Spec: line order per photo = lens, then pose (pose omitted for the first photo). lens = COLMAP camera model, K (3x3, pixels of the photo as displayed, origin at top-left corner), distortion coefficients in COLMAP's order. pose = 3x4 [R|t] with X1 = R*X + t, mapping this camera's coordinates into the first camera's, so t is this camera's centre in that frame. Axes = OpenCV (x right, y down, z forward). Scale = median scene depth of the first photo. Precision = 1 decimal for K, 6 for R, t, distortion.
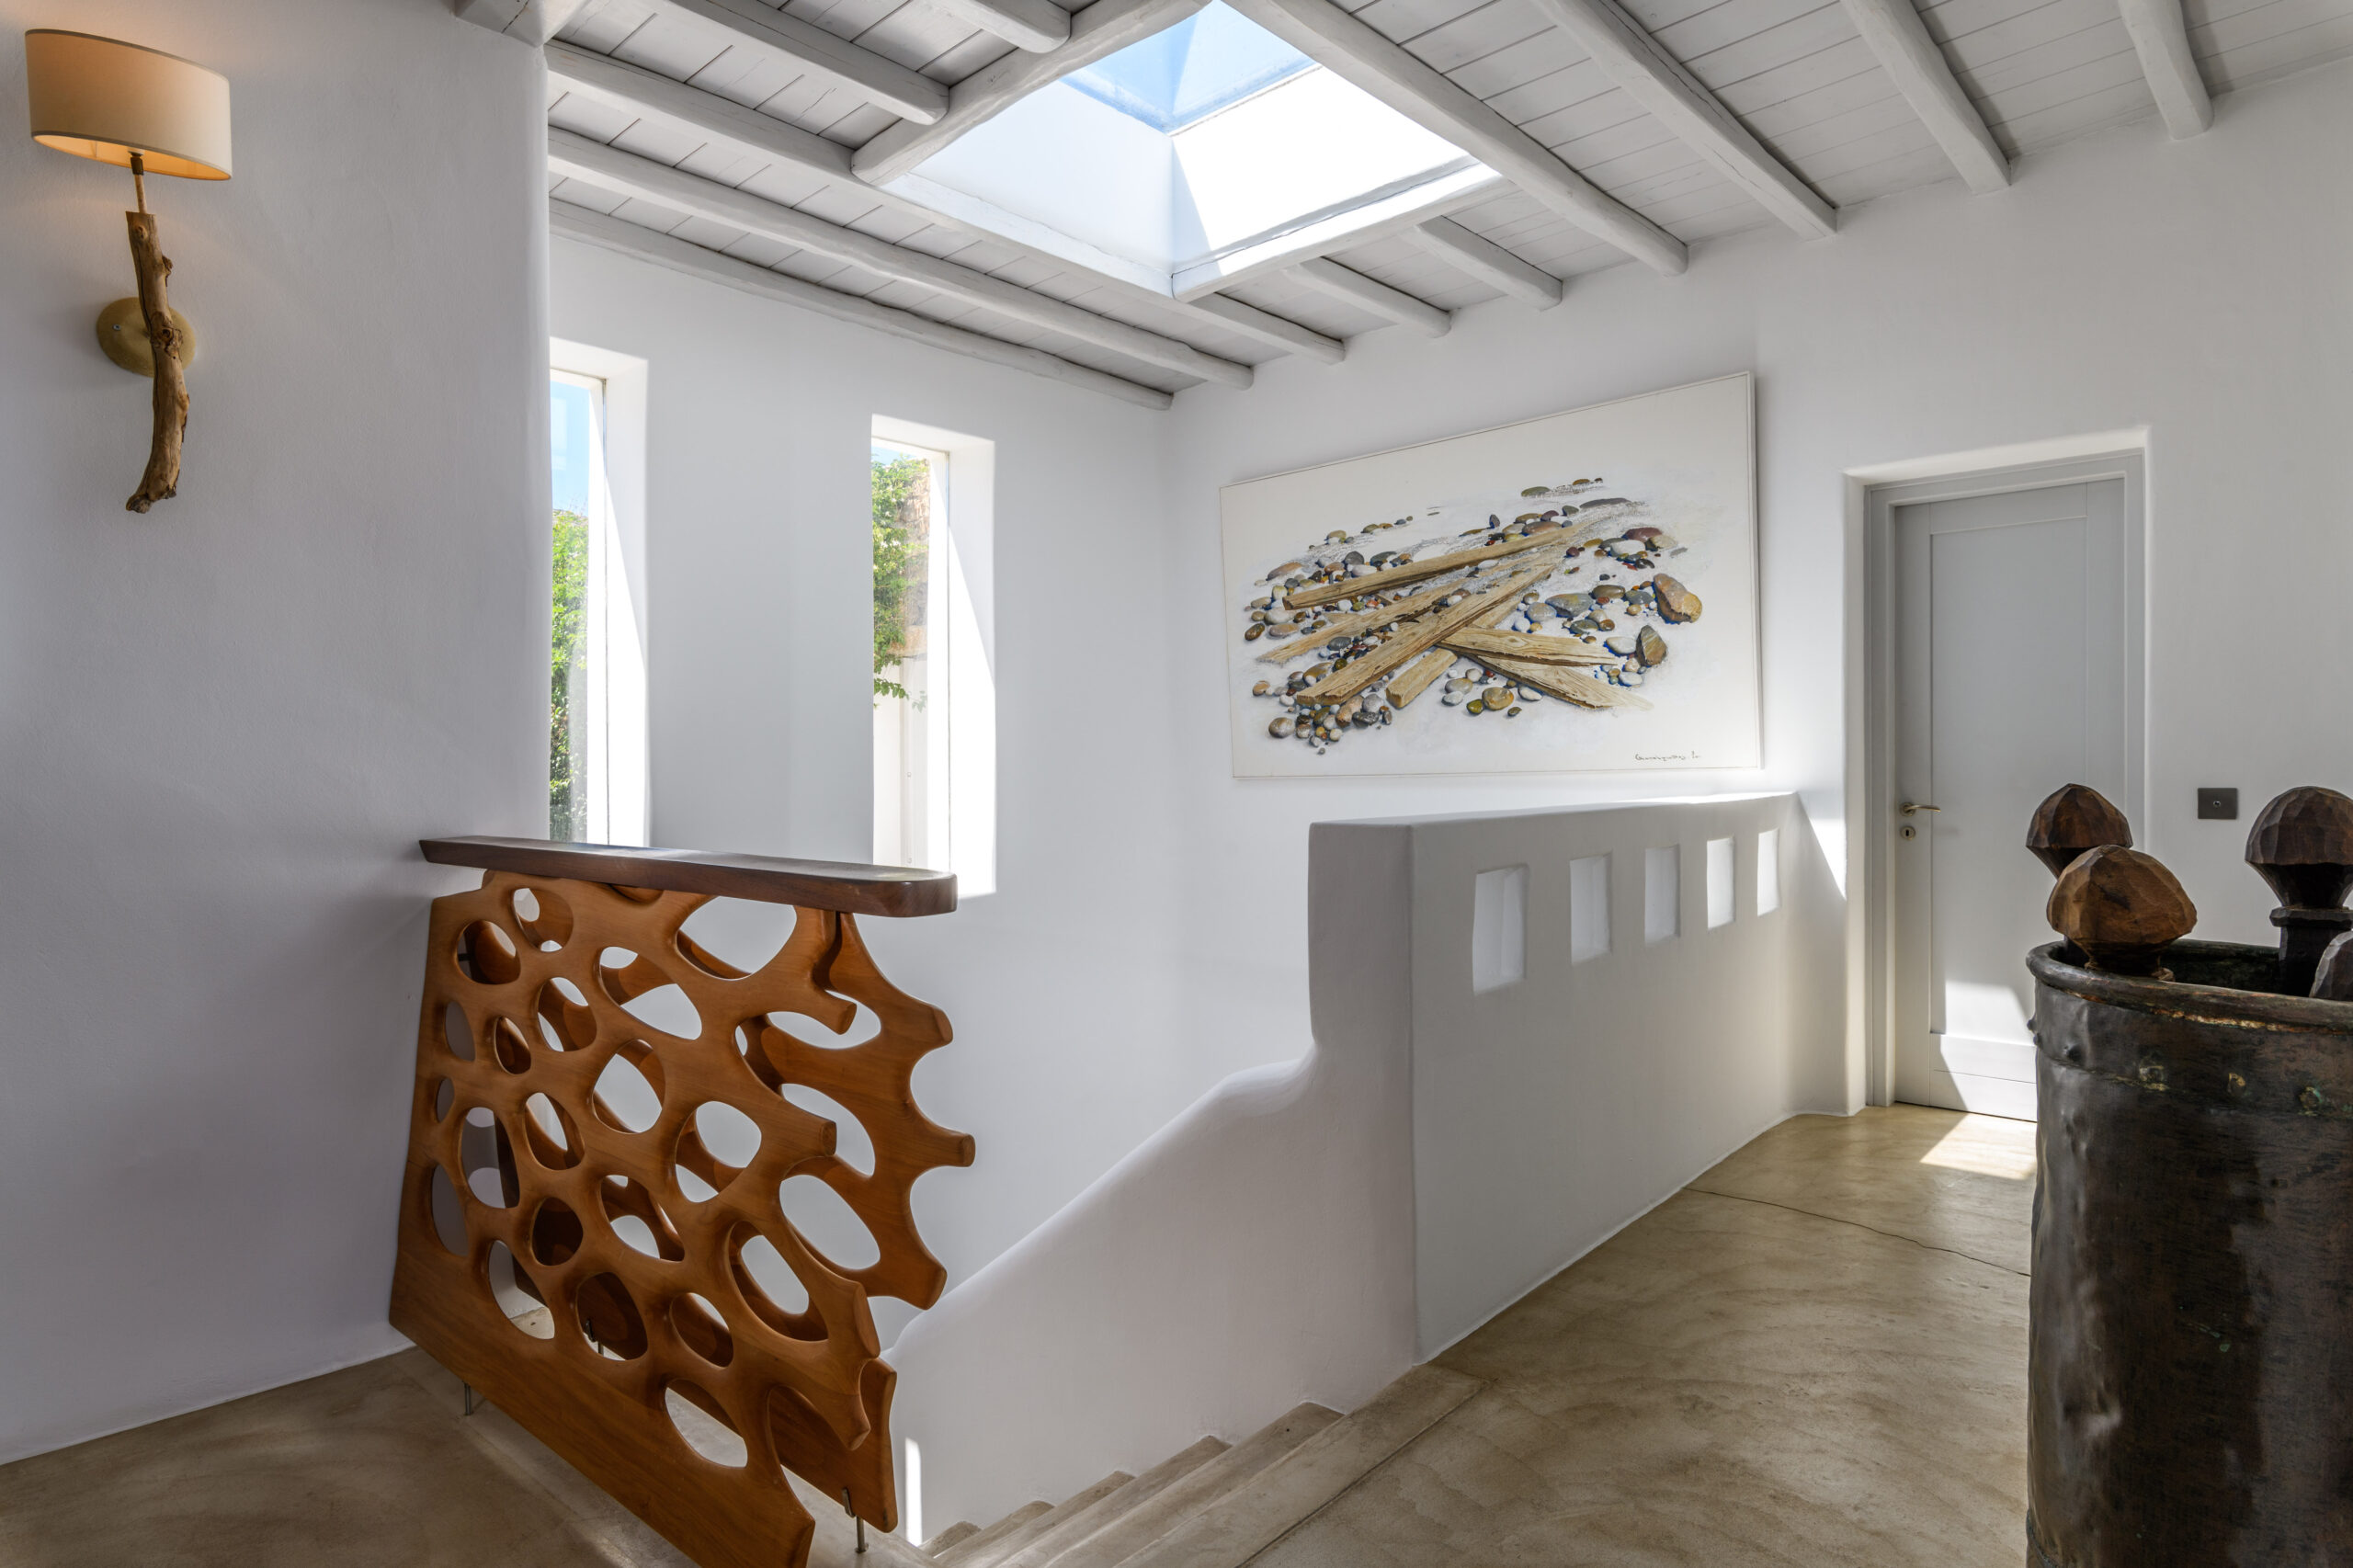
lens RADIAL K [[1336.2, 0, 1176.5], [0, 1336.2, 784.0], [0, 0, 1]] dist [-0.000607, -0.000023]
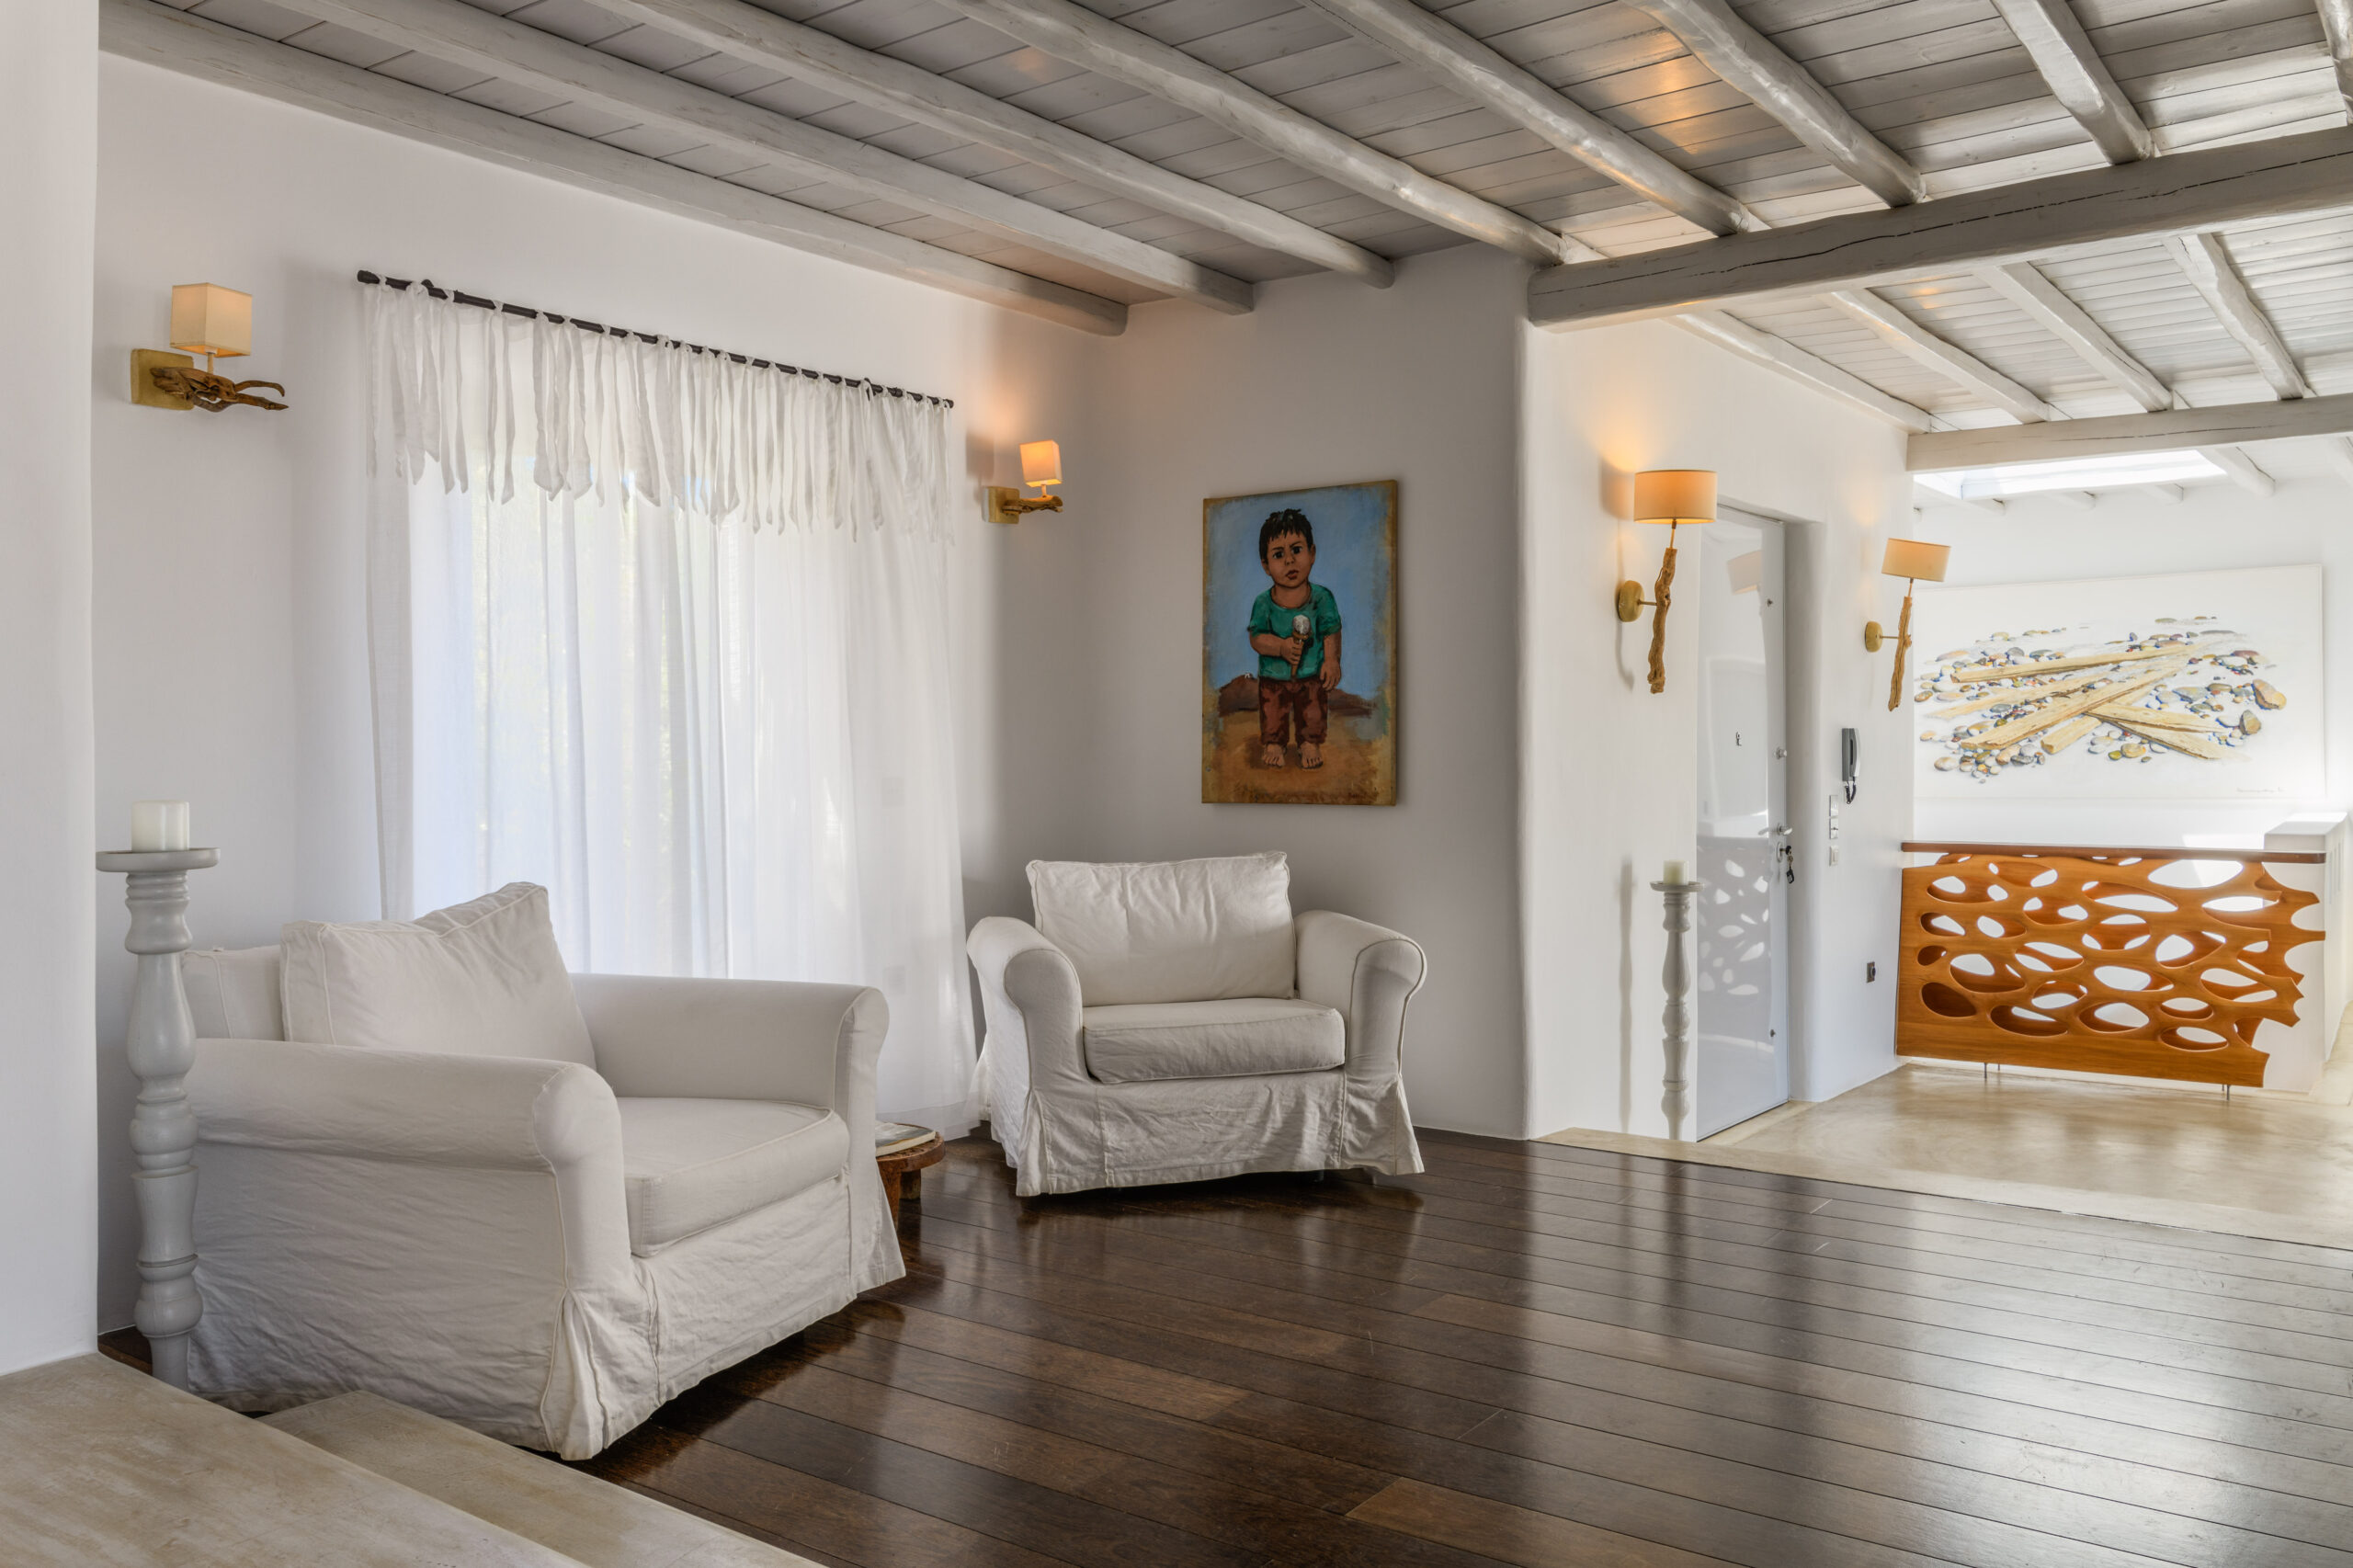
lens RADIAL K [[1853.5, 0, 1176.5], [0, 1853.5, 784.0], [0, 0, 1]] dist [-0.004038, -0.002468]
pose [[0.993891, 0.000838, 0.110359, -1.070722], [-0.001748, 0.999965, 0.008146, -0.039320], [-0.110348, -0.008289, 0.993858, -0.987479]]
